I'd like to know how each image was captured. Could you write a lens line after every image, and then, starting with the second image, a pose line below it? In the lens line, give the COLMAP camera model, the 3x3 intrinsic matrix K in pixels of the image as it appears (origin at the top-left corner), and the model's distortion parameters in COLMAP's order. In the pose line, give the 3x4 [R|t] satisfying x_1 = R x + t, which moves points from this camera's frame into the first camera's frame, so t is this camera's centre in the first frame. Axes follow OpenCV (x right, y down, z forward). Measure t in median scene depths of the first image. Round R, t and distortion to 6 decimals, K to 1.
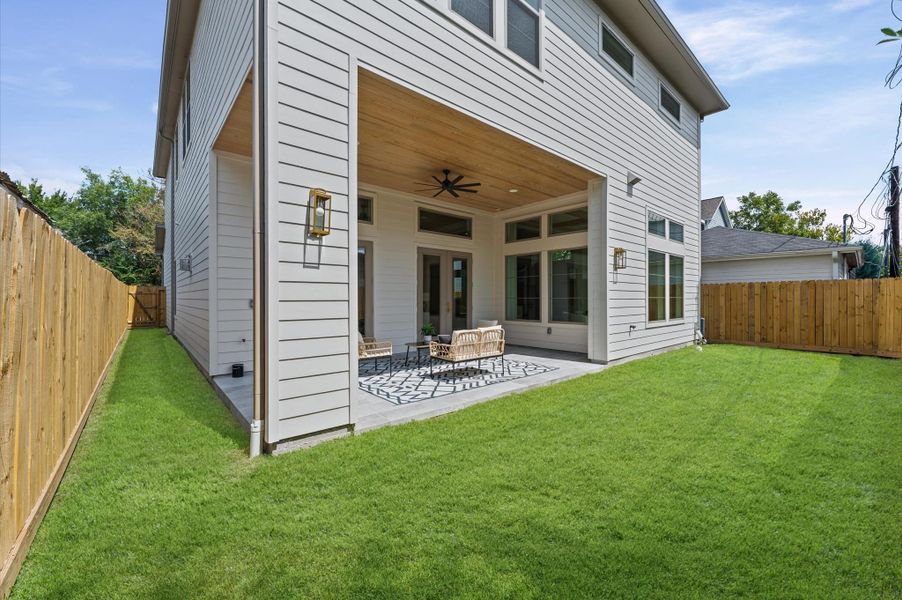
lens RADIAL K [[354.8, 0, 449.6], [0, 354.8, 305.8], [0, 0, 1]] dist [-0.000240, -0.000148]
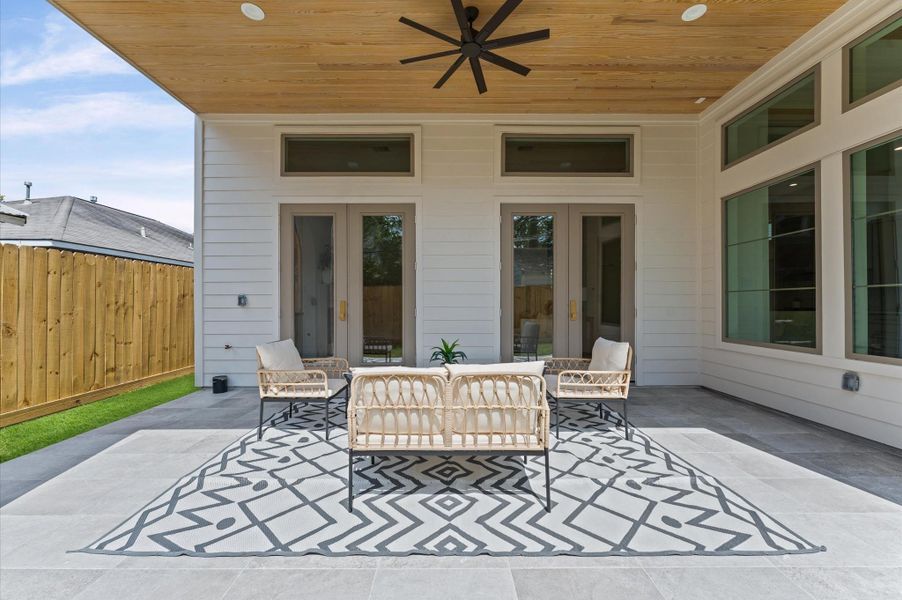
lens RADIAL K [[354.8, 0, 449.6], [0, 354.8, 305.8], [0, 0, 1]] dist [-0.000240, -0.000148]
pose [[0.762448, 0.004549, -0.647034, 0.213422], [-0.012530, 0.999892, -0.007735, 0.004453], [0.646929, 0.014005, 0.762422, 0.498947]]
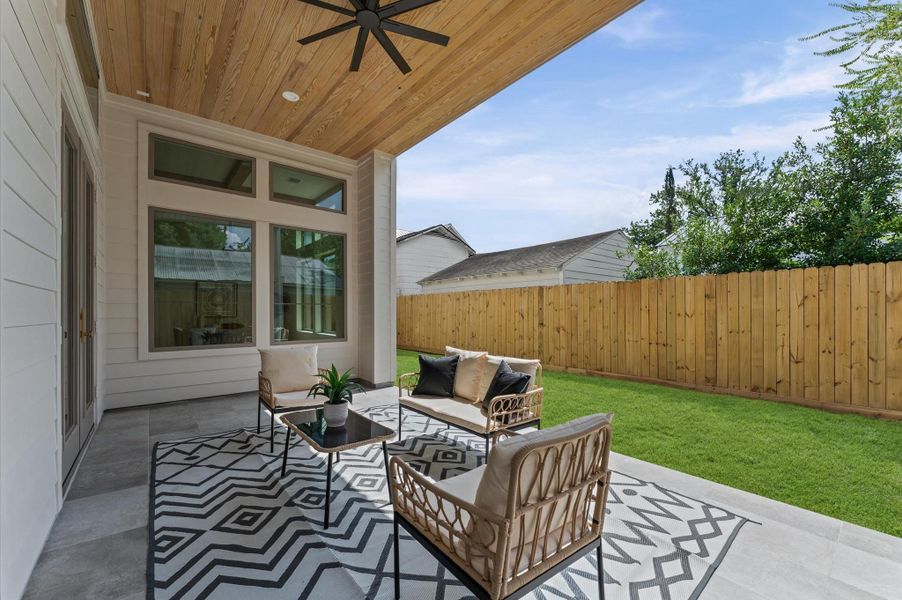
lens RADIAL K [[361.9, 0, 448.9], [0, 361.9, 311.9], [0, 0, 1]] dist [-0.000720, -0.000083]
pose [[0.018834, 0.002182, 0.999820, -0.325009], [0.022095, 0.999753, -0.002599, 0.000327], [-0.999578, 0.022140, 0.018781, 0.712993]]
